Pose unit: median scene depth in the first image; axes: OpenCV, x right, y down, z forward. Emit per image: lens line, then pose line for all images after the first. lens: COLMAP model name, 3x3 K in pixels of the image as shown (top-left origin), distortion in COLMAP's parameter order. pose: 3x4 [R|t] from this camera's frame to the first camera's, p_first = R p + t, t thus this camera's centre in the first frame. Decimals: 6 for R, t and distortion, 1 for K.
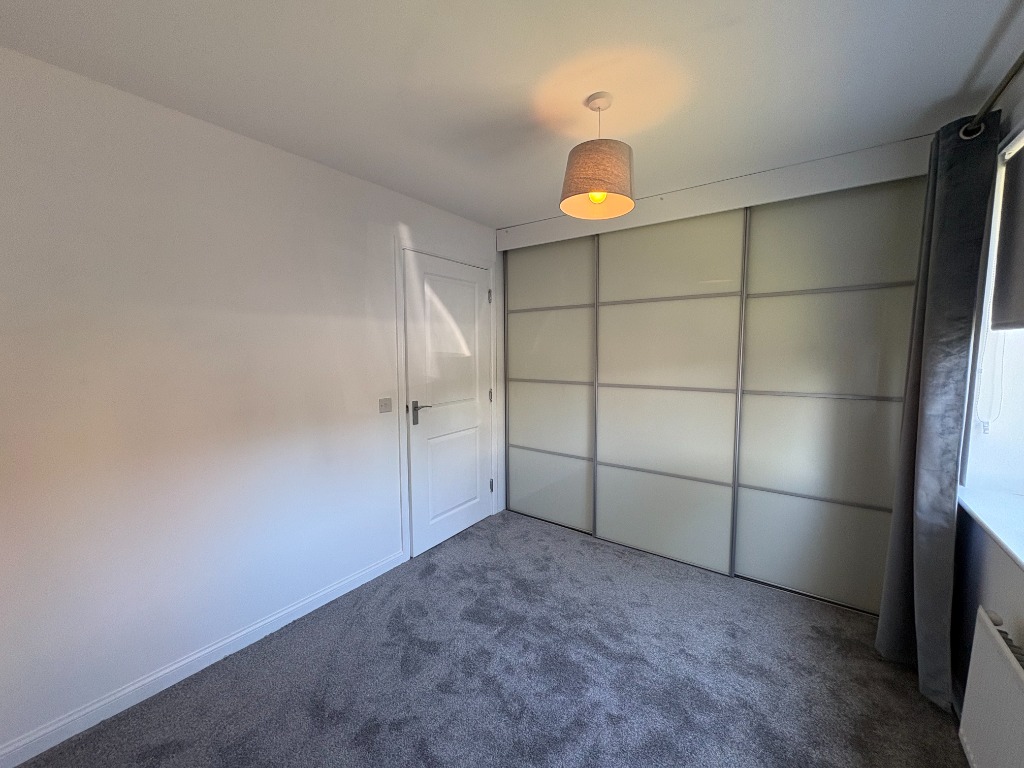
lens RADIAL K [[409.1, 0, 512.0], [0, 409.1, 384.0], [0, 0, 1]] dist [0.001346, 0.000091]
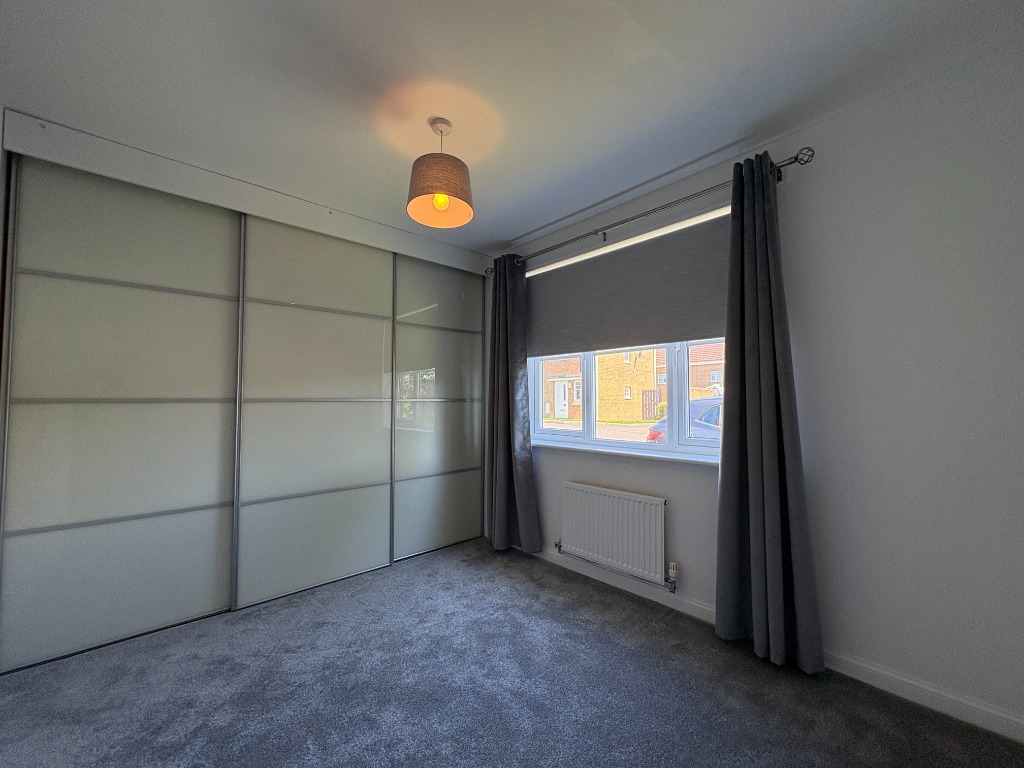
lens RADIAL K [[409.1, 0, 512.0], [0, 409.1, 384.0], [0, 0, 1]] dist [0.001346, 0.000091]
pose [[0.195495, 0.046751, 0.979590, -0.579467], [0.089089, 0.993886, -0.065213, 0.085471], [-0.976650, 0.100020, 0.190135, 0.450688]]
